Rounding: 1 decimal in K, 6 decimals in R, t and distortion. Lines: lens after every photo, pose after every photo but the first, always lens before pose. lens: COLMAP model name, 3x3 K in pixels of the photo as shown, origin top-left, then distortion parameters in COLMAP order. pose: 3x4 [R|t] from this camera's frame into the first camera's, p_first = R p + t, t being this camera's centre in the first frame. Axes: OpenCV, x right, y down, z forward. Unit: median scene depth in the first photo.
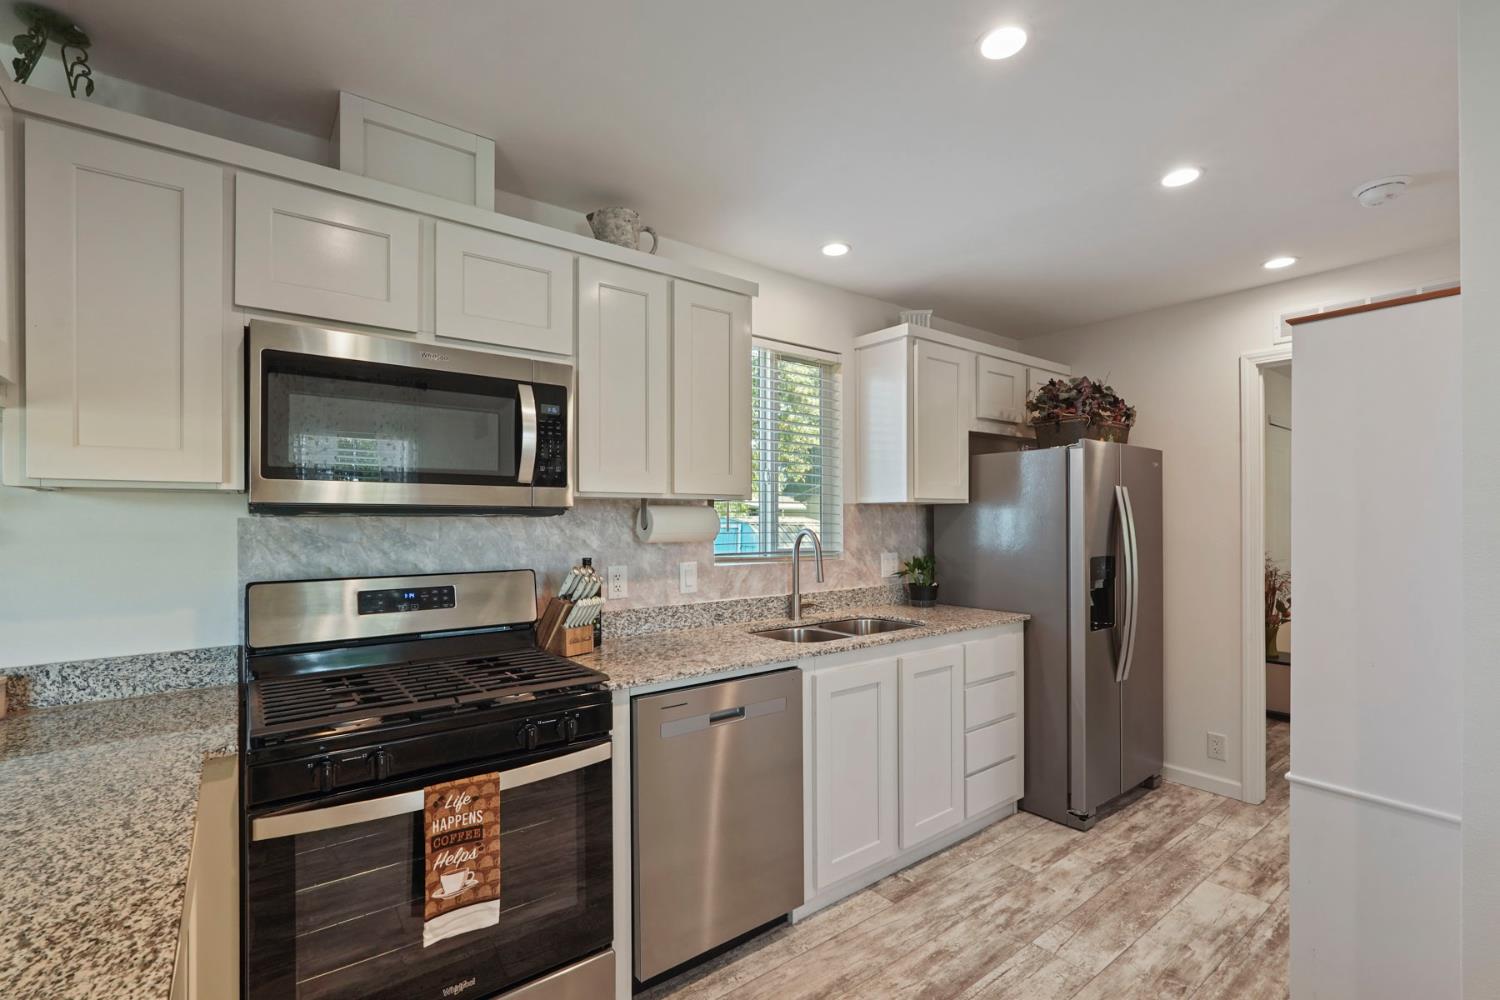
lens RADIAL K [[667.8, 0, 751.6], [0, 667.8, 511.3], [0, 0, 1]] dist [-0.001651, 0.001312]
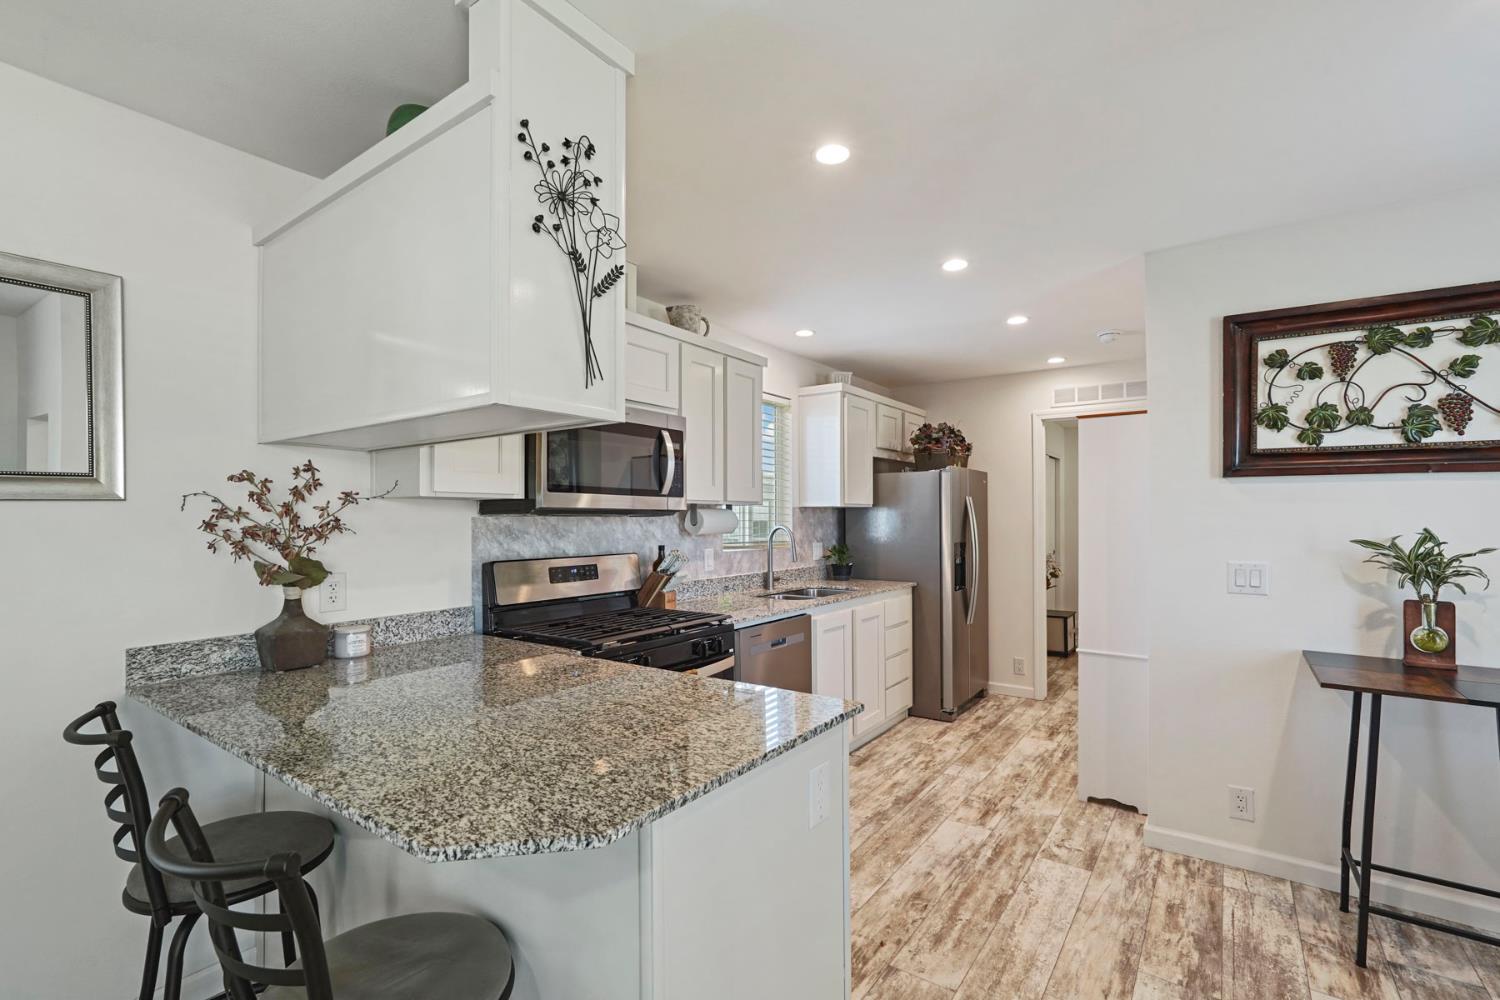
lens RADIAL K [[669.8, 0, 750.0], [0, 669.8, 500.0], [0, 0, 1]] dist [-0.012063, 0.007522]
pose [[0.958919, 0.007073, 0.283593, -0.394119], [-0.002484, 0.999860, -0.016541, -0.003084], [-0.283671, 0.015157, 0.958802, -0.355909]]
